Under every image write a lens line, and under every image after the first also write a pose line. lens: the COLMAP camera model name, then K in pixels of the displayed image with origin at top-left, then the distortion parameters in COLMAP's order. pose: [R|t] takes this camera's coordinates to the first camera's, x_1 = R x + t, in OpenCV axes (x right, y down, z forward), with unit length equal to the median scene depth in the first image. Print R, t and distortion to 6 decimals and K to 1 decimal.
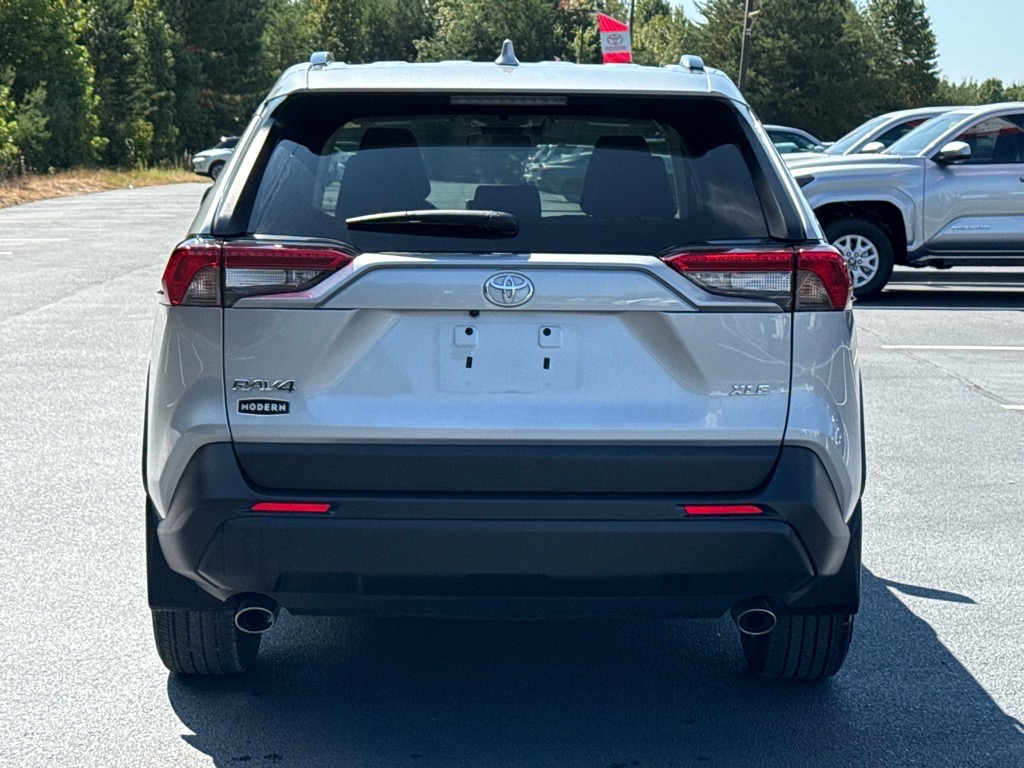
lens RADIAL K [[1987.7, 0, 511.6], [0, 1987.7, 384.9], [0, 0, 1]] dist [0.402313, 0.000000]
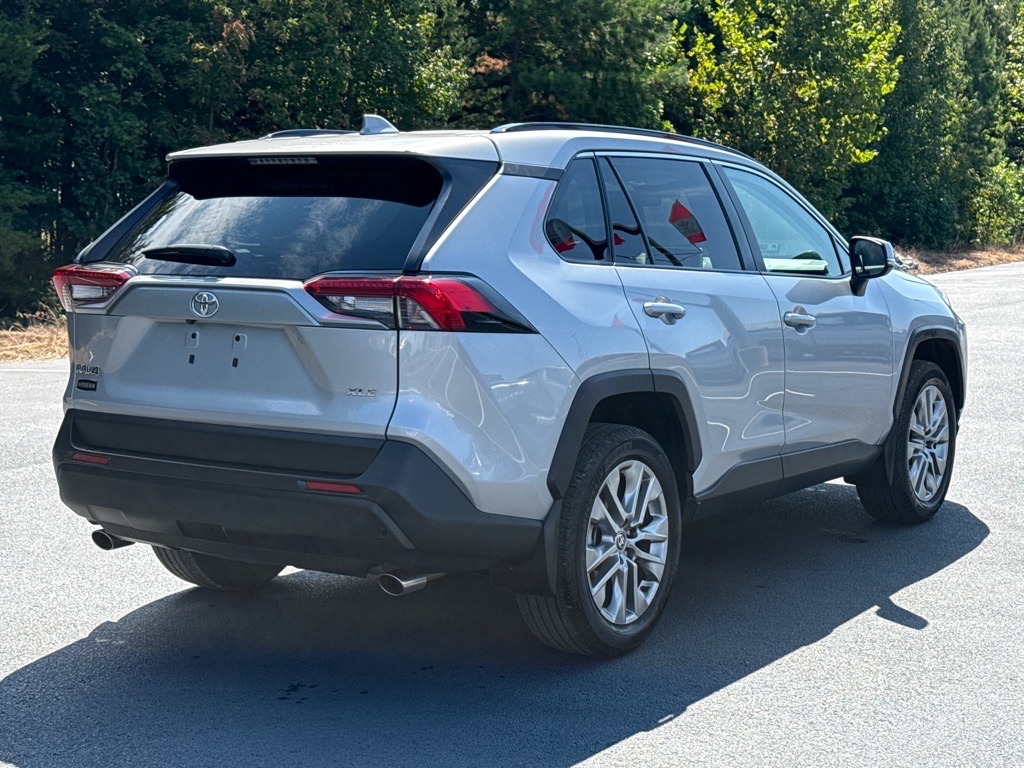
lens RADIAL K [[1725.4, 0, 511.8], [0, 1725.4, 384.1], [0, 0, 1]] dist [-0.022159, 0.000000]
pose [[0.822969, 0.052188, -0.565684, 0.790707], [-0.057947, 0.998289, 0.007797, -0.015978], [0.565124, 0.026362, 0.824585, 0.178432]]
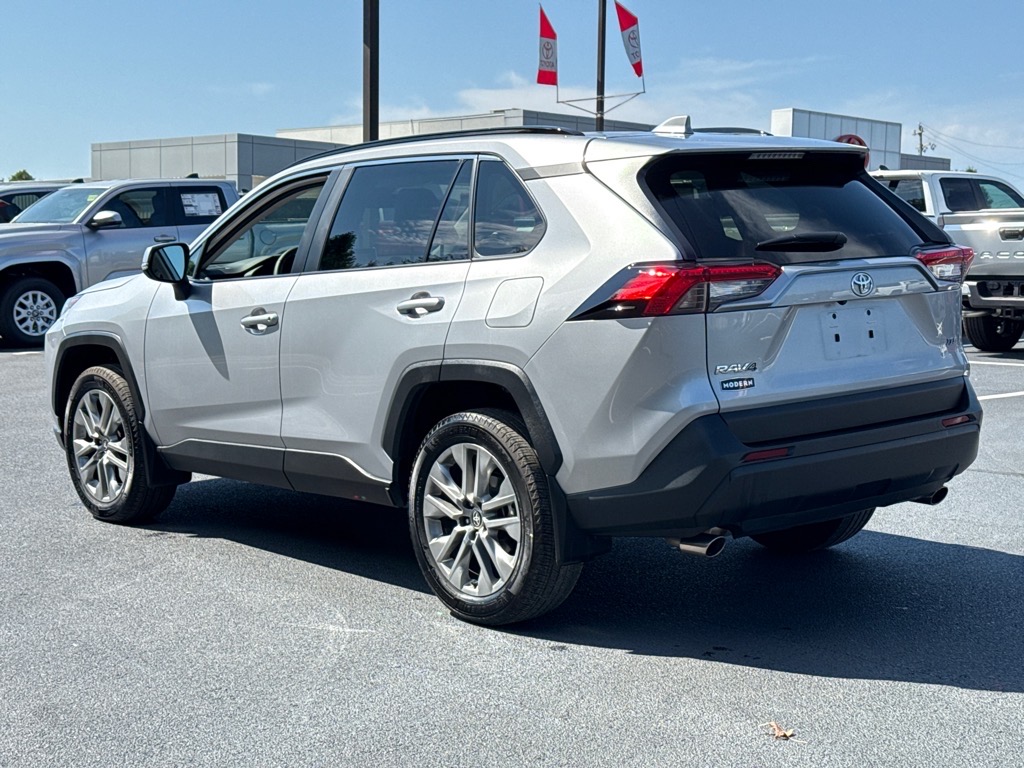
lens RADIAL K [[1725.4, 0, 511.8], [0, 1725.4, 387.7], [0, 0, 1]] dist [-0.022159, 0.000000]
pose [[0.766321, -0.101102, 0.634453, -0.970482], [0.114099, 0.993259, 0.020465, -0.027391], [-0.632245, 0.056708, 0.772690, 0.198744]]
